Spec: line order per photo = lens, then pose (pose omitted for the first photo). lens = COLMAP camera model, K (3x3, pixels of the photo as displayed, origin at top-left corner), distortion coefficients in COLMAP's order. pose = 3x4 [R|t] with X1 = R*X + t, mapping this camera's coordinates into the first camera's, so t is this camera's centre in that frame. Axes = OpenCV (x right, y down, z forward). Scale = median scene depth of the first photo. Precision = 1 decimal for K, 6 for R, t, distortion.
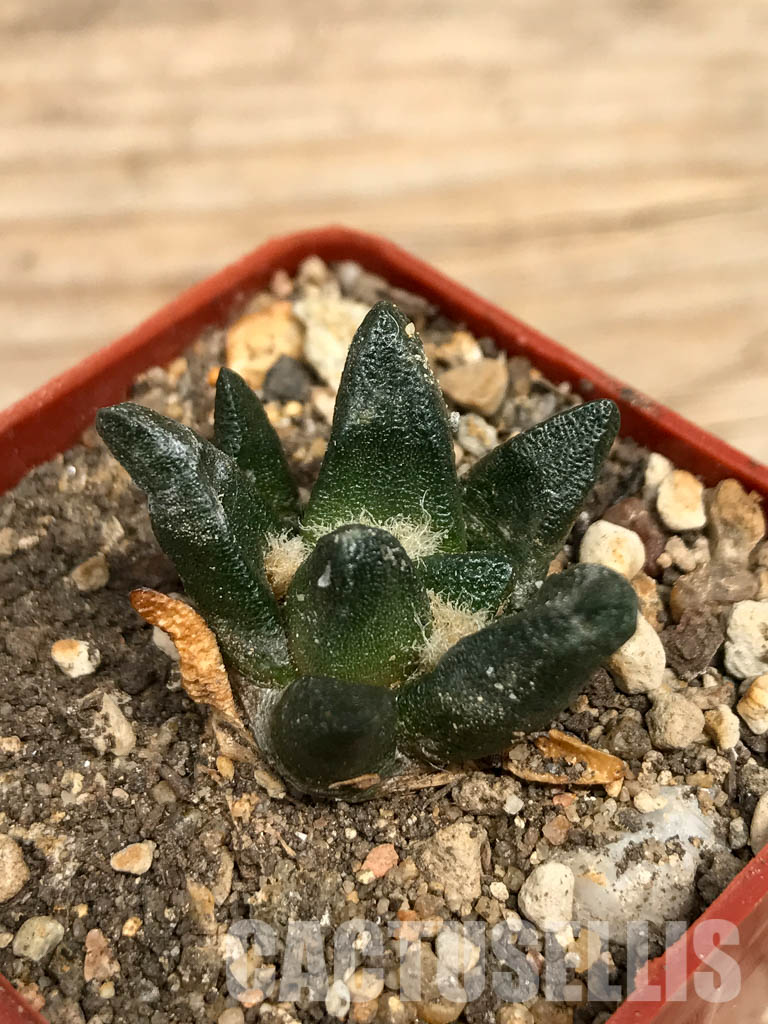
lens RADIAL K [[1408.2, 0, 388.7], [0, 1408.2, 513.8], [0, 0, 1]] dist [0.021470, 0.000000]
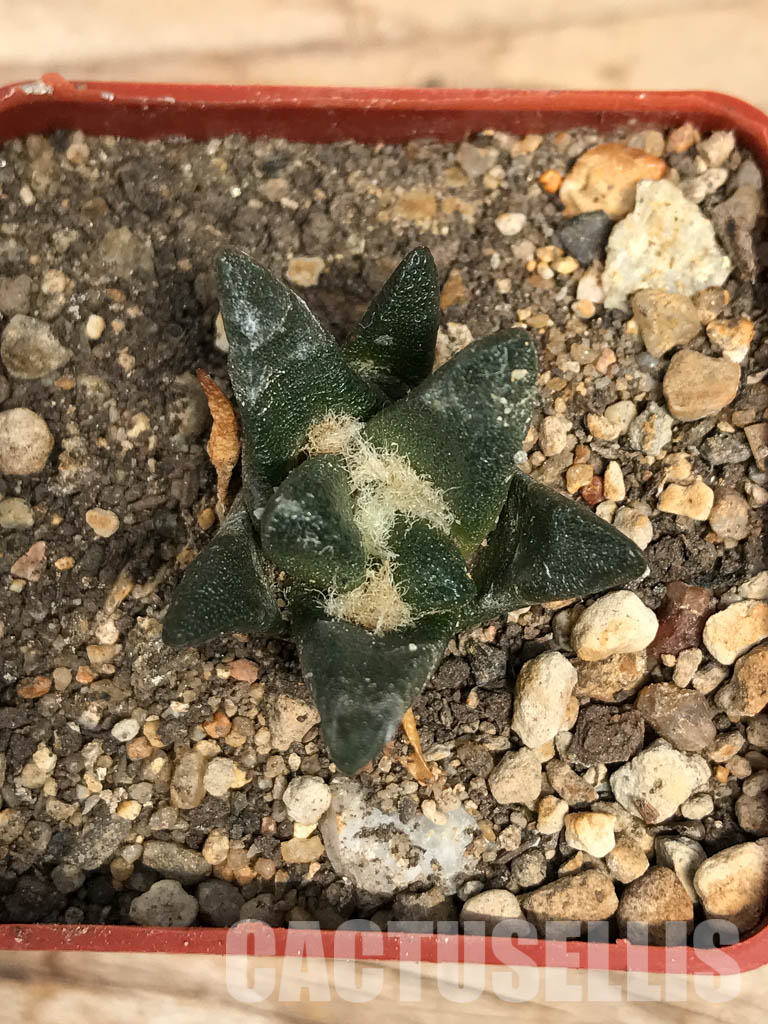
lens RADIAL K [[1408.2, 0, 382.4], [0, 1408.2, 507.6], [0, 0, 1]] dist [0.021470, 0.000000]
pose [[0.682306, 0.706892, -0.186445, 0.195619], [-0.570742, 0.674432, 0.468397, -0.459634], [0.456850, -0.213178, 0.863622, 0.070649]]
